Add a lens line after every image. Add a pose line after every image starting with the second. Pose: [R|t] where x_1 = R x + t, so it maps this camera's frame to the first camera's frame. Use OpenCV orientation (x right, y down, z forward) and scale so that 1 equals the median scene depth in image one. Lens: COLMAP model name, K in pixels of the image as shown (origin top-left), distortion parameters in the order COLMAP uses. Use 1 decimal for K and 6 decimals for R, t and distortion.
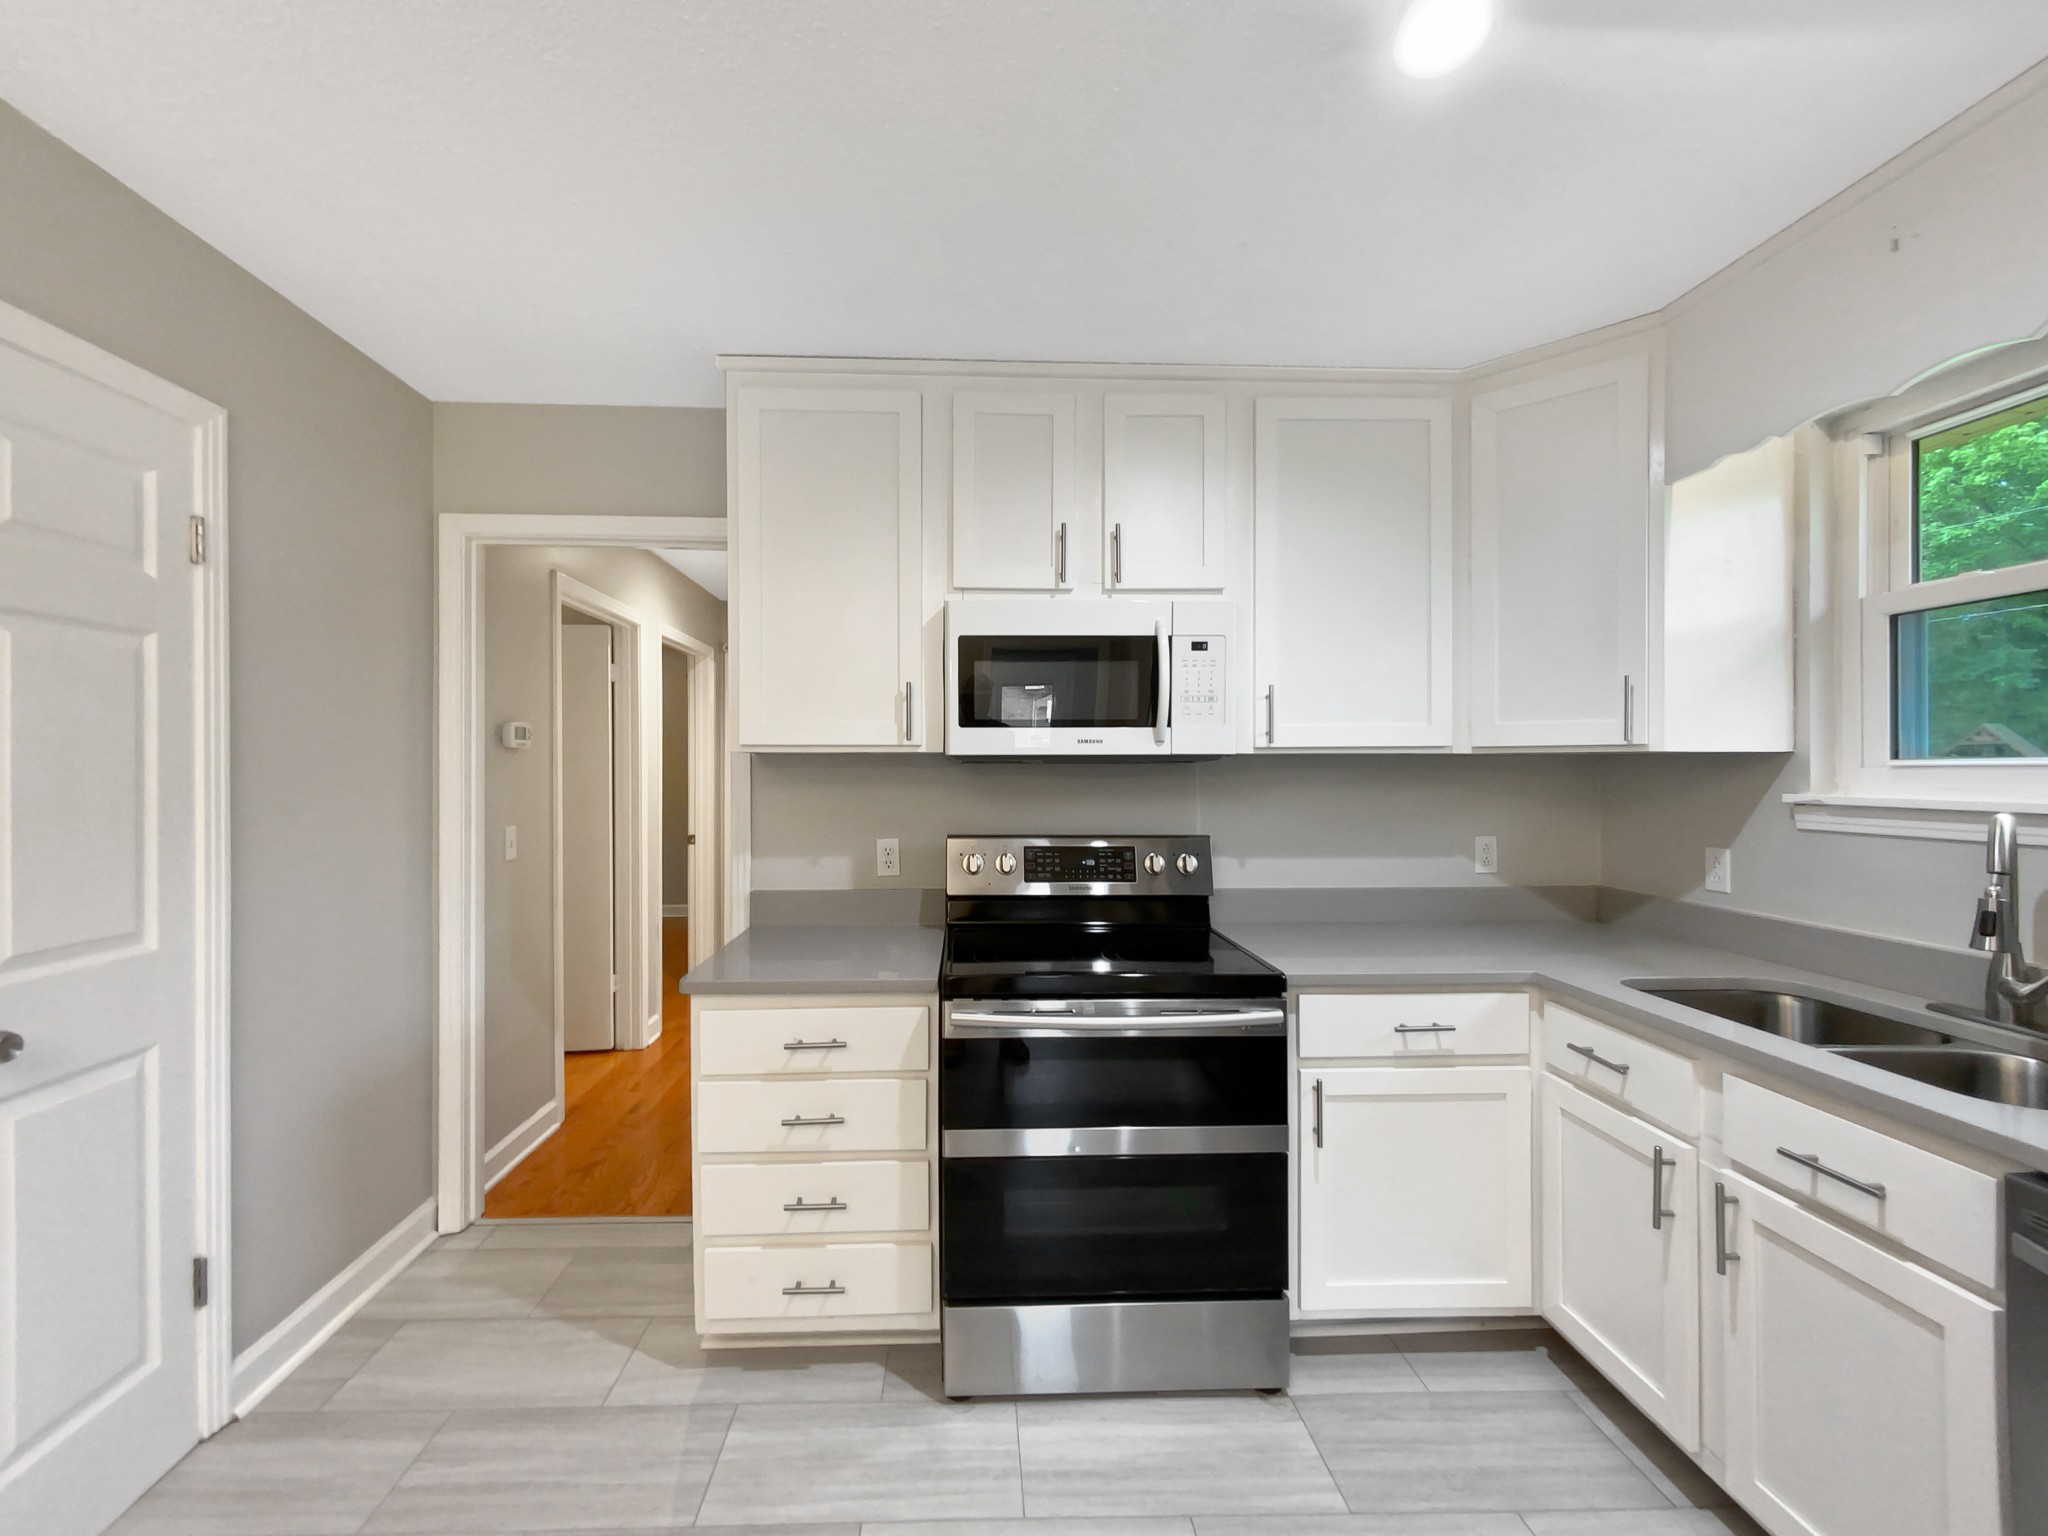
lens RADIAL K [[860.7, 0, 990.6], [0, 860.7, 767.8], [0, 0, 1]] dist [0.013931, 0.000048]
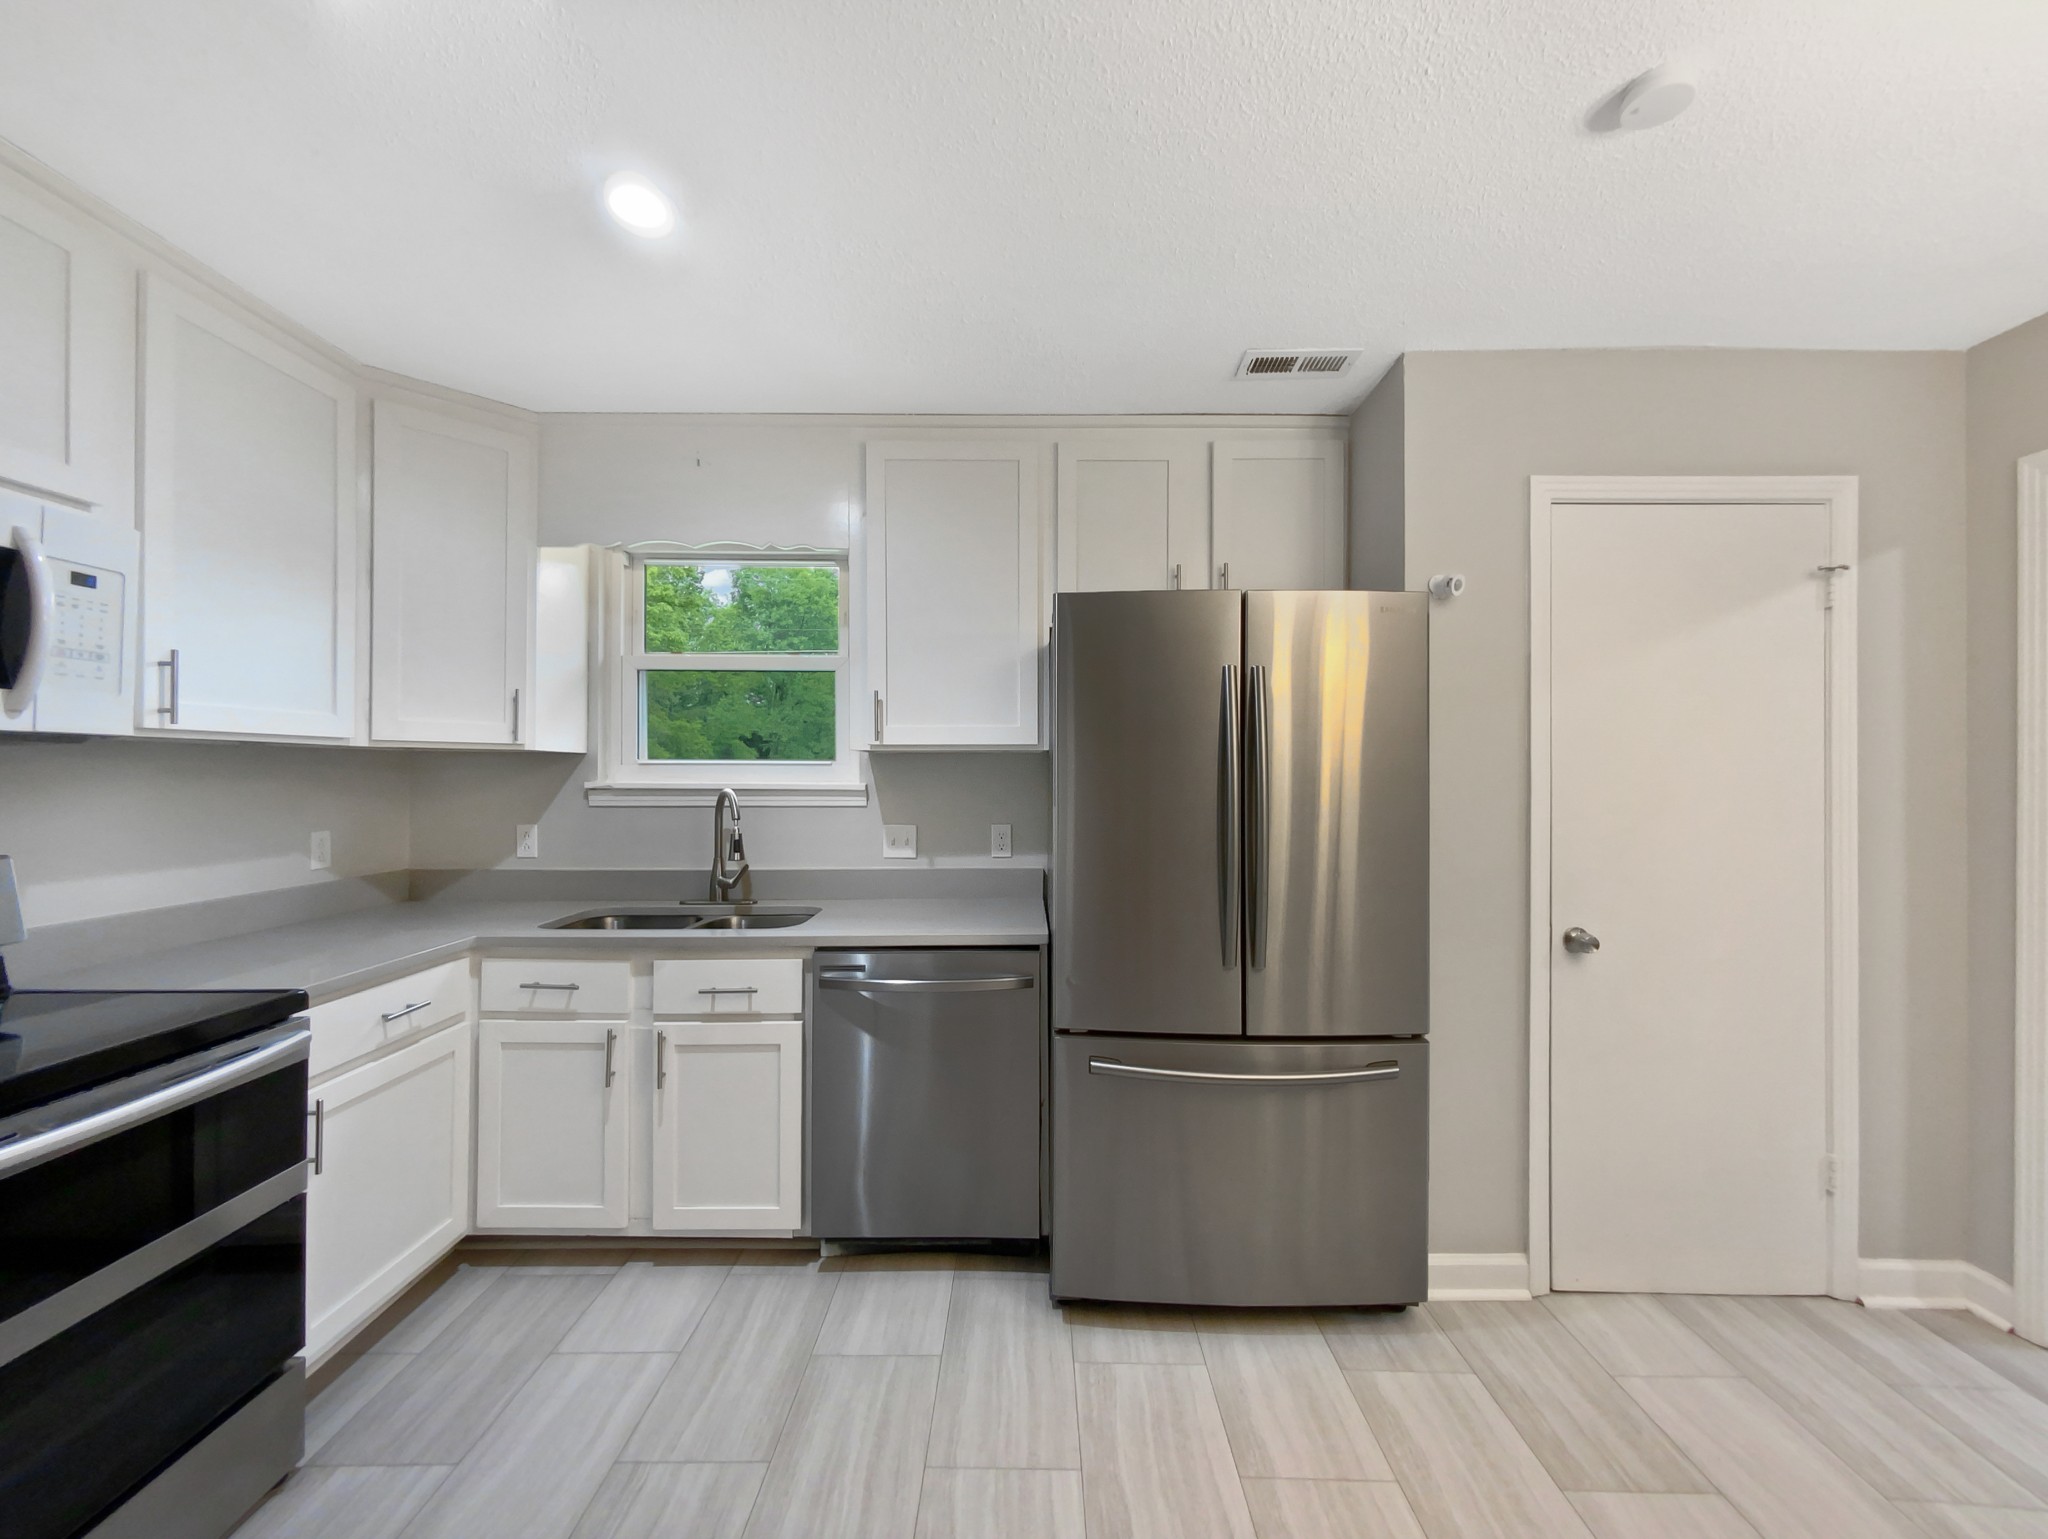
lens RADIAL K [[848.0, 0, 1024.0], [0, 848.0, 769.5], [0, 0, 1]] dist [-0.003750, -0.000064]
pose [[0.023697, 0.008390, 0.999684, -0.483926], [-0.004870, 0.999954, -0.008277, 0.017649], [-0.999707, -0.004673, 0.023737, 0.240758]]
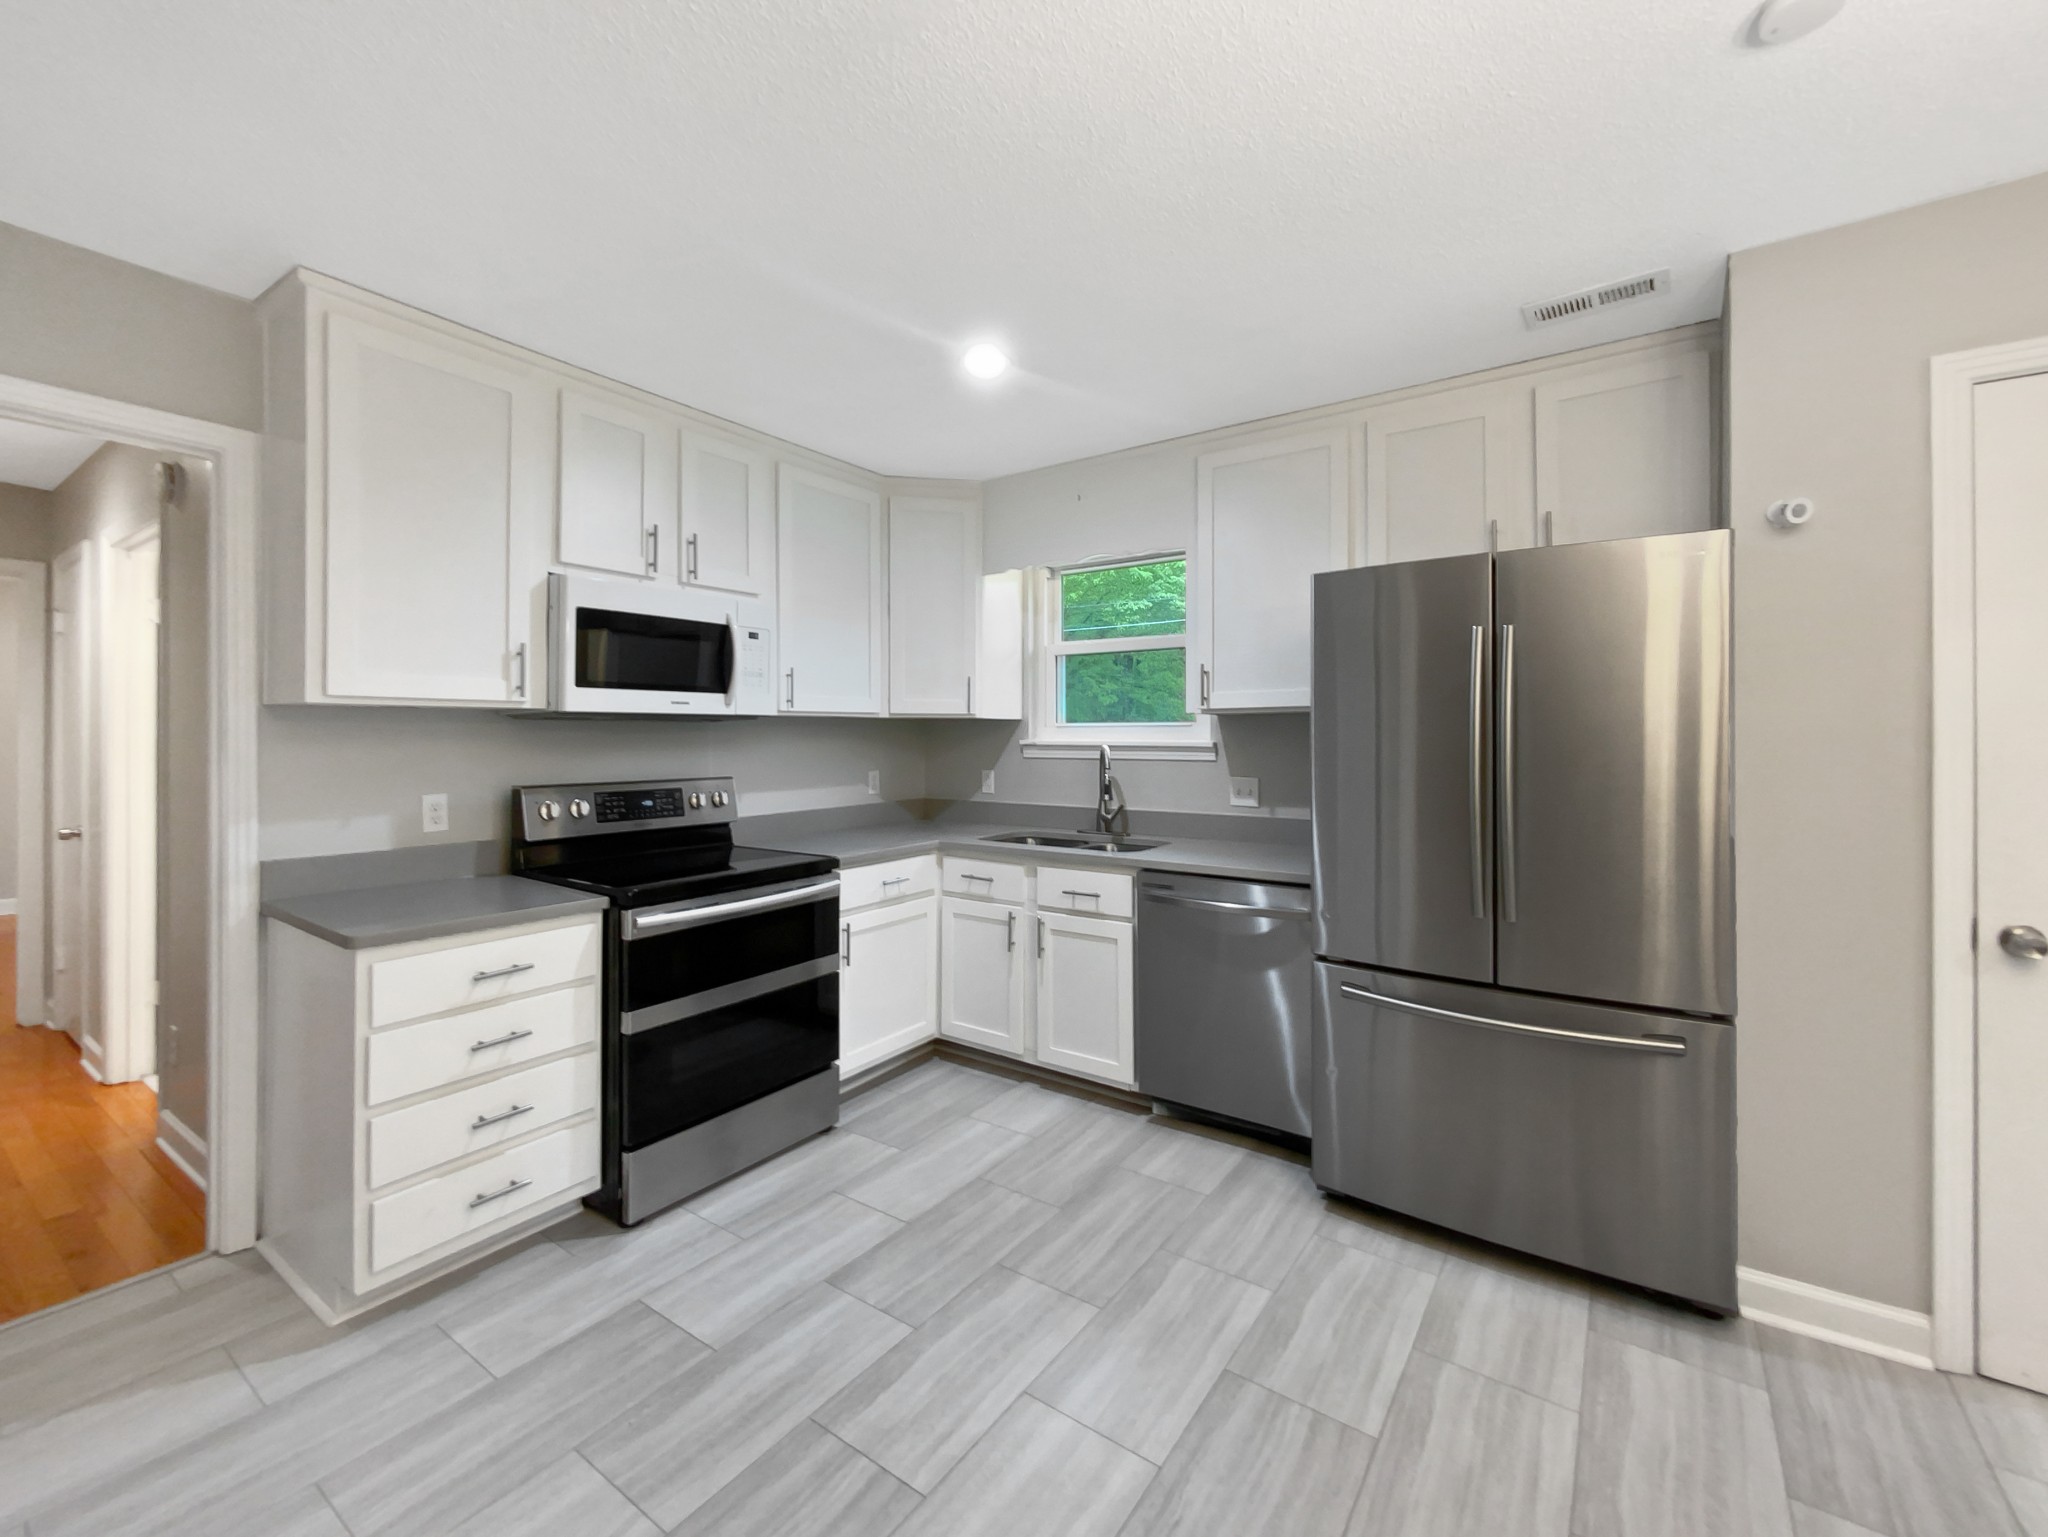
lens RADIAL K [[869.8, 0, 1010.1], [0, 869.8, 728.3], [0, 0, 1]] dist [0.002889, -0.009911]
pose [[0.608299, 0.006149, 0.793684, -0.684712], [0.000695, 0.999965, -0.008279, 0.020272], [-0.793707, 0.005588, 0.608274, -0.190376]]
